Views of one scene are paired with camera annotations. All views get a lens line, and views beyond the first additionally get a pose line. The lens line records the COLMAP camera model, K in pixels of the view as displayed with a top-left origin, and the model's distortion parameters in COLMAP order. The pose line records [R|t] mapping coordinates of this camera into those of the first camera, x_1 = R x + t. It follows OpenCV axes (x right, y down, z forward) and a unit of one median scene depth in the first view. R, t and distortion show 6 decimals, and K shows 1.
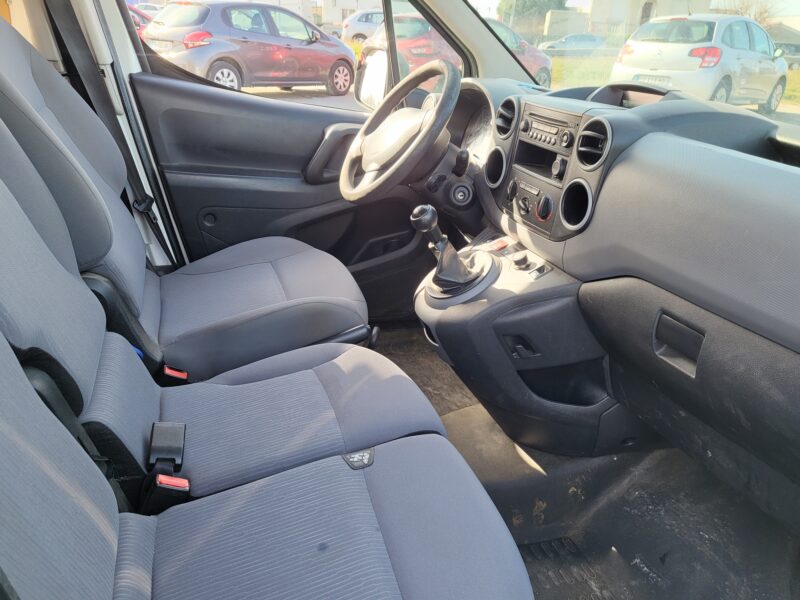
lens RADIAL K [[583.7, 0, 400.0], [0, 583.7, 300.0], [0, 0, 1]] dist [0.025937, 0.010824]
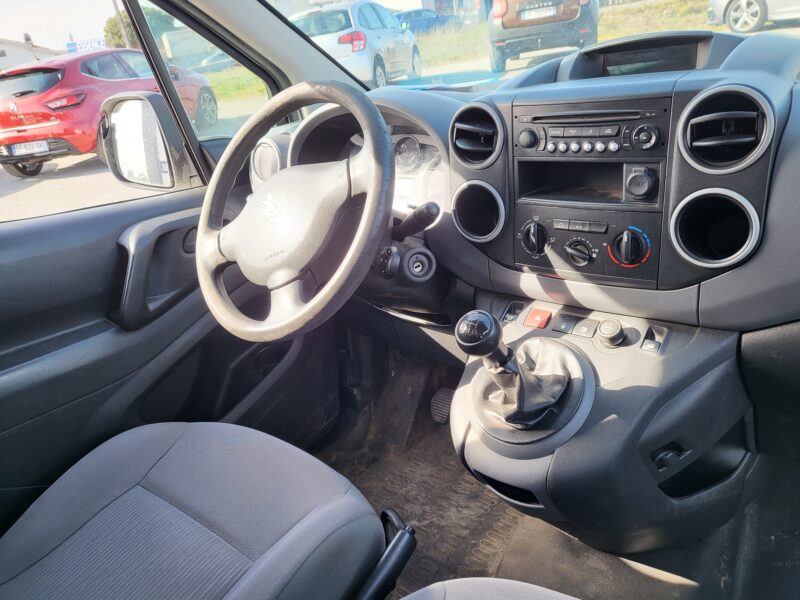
lens RADIAL K [[609.1, 0, 399.7], [0, 609.1, 318.7], [0, 0, 1]] dist [0.006654, 0.004176]
pose [[0.837741, -0.390570, 0.381635, -0.219403], [0.393689, 0.916297, 0.073548, -0.202790], [-0.378416, 0.088632, 0.921383, 0.417195]]
